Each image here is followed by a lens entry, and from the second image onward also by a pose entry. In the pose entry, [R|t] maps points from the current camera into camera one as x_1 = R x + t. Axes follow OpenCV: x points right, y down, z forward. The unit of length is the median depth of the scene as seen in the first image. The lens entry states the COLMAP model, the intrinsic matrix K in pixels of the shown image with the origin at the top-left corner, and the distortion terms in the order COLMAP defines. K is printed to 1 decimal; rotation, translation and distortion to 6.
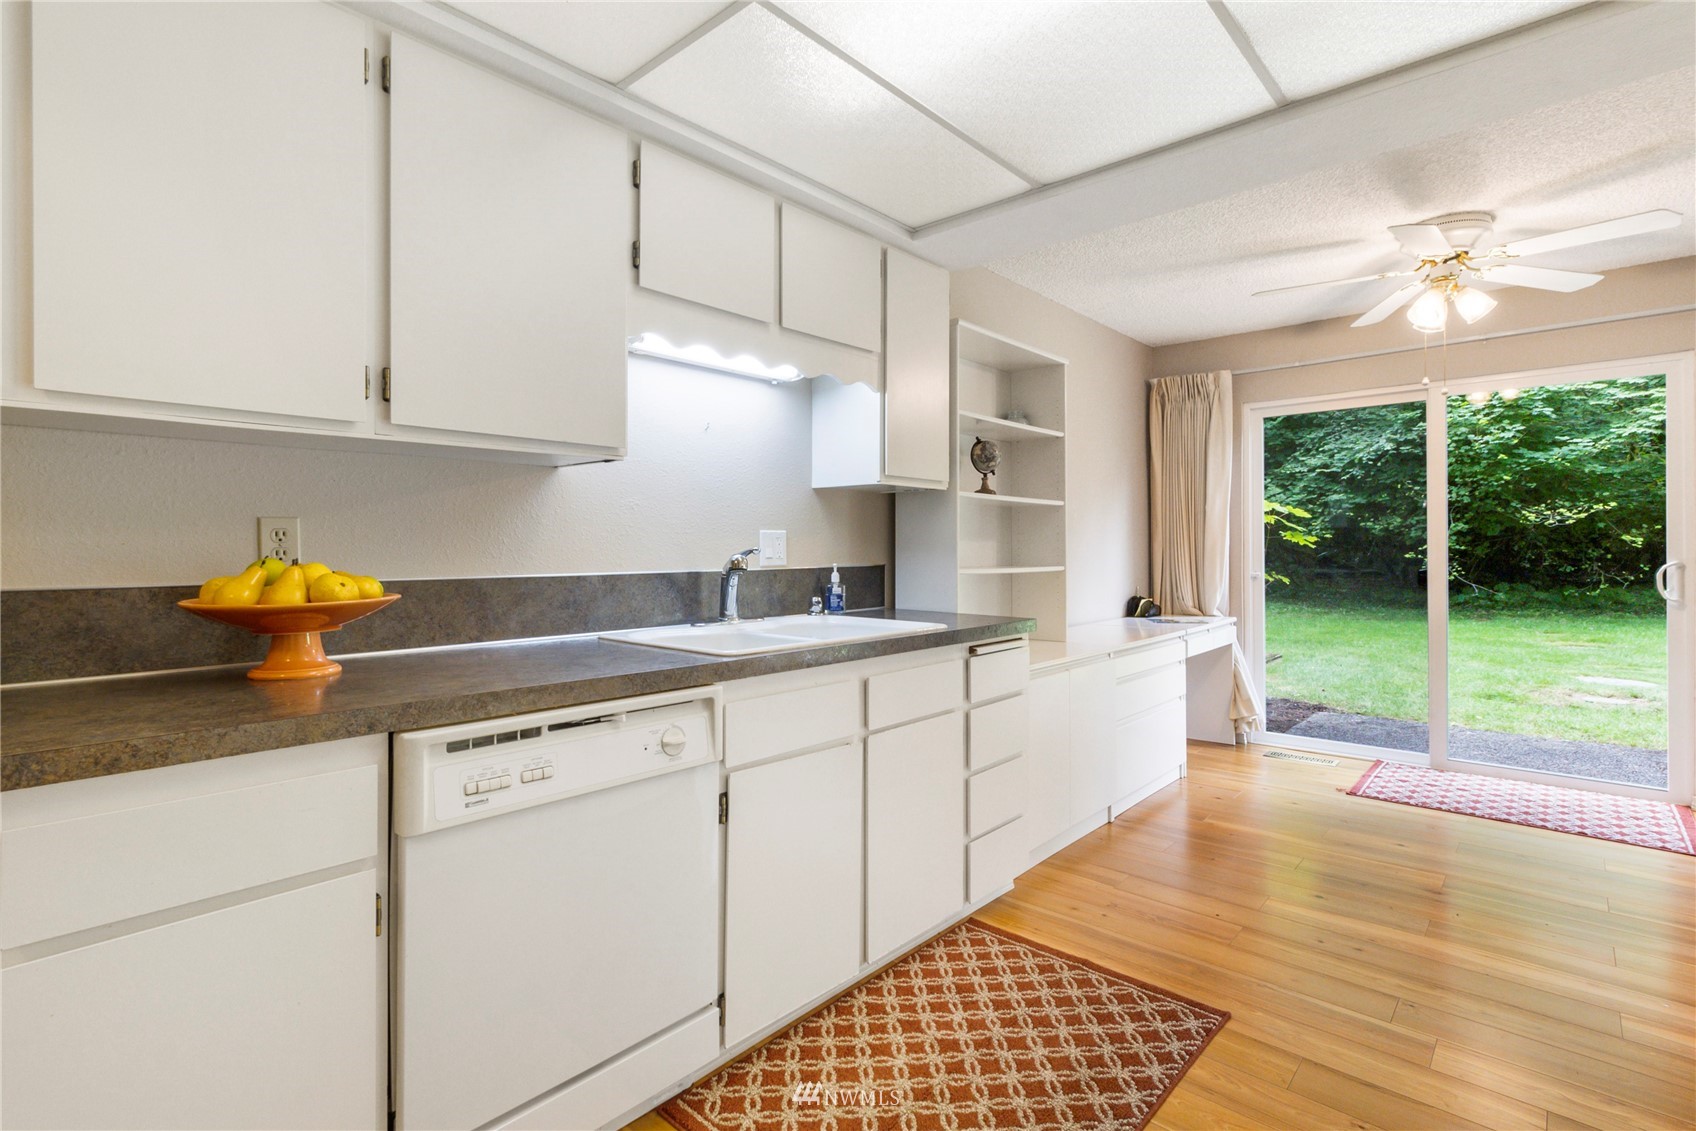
lens RADIAL K [[799.8, 0, 837.6], [0, 799.8, 552.9], [0, 0, 1]] dist [0.001039, -0.000481]
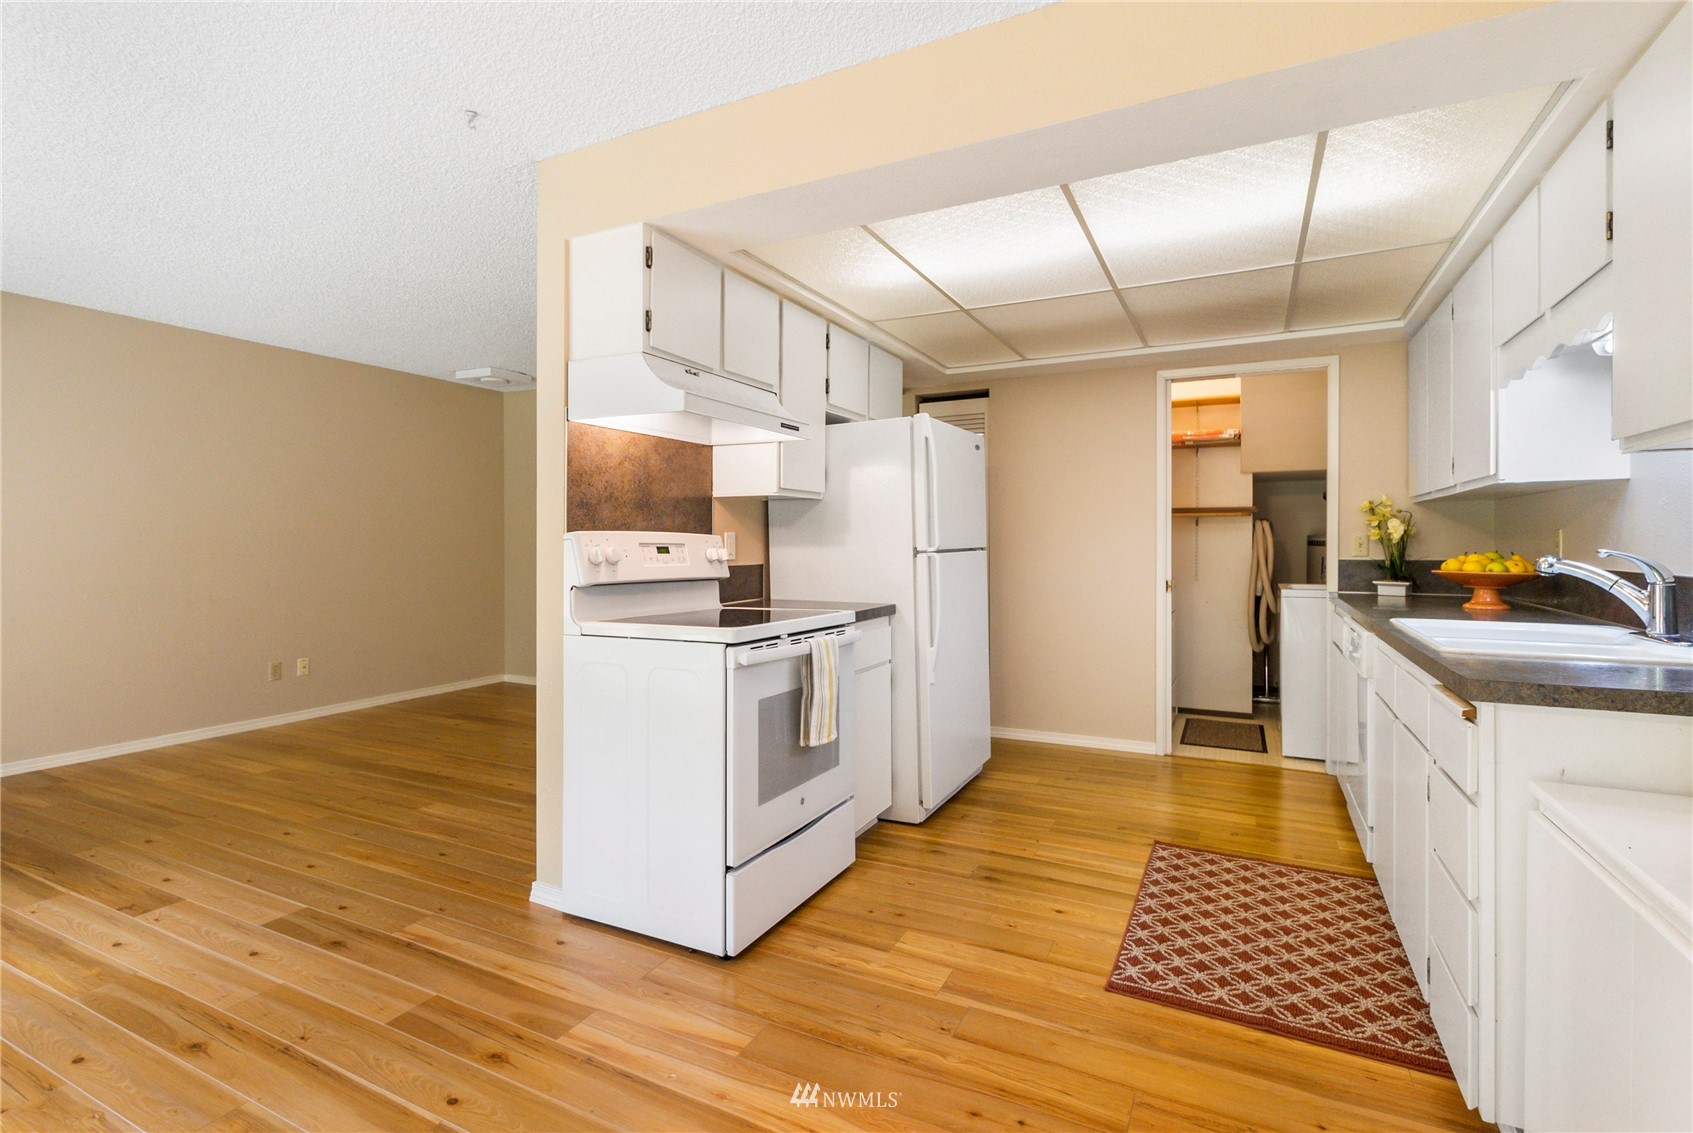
lens RADIAL K [[798.3, 0, 836.1], [0, 798.3, 554.0], [0, 0, 1]] dist [0.001039, -0.000481]
pose [[-0.963768, 0.005628, -0.266682, 0.476751], [0.000211, 0.999793, 0.020335, -0.009457], [0.266742, 0.019542, -0.963570, 0.818546]]
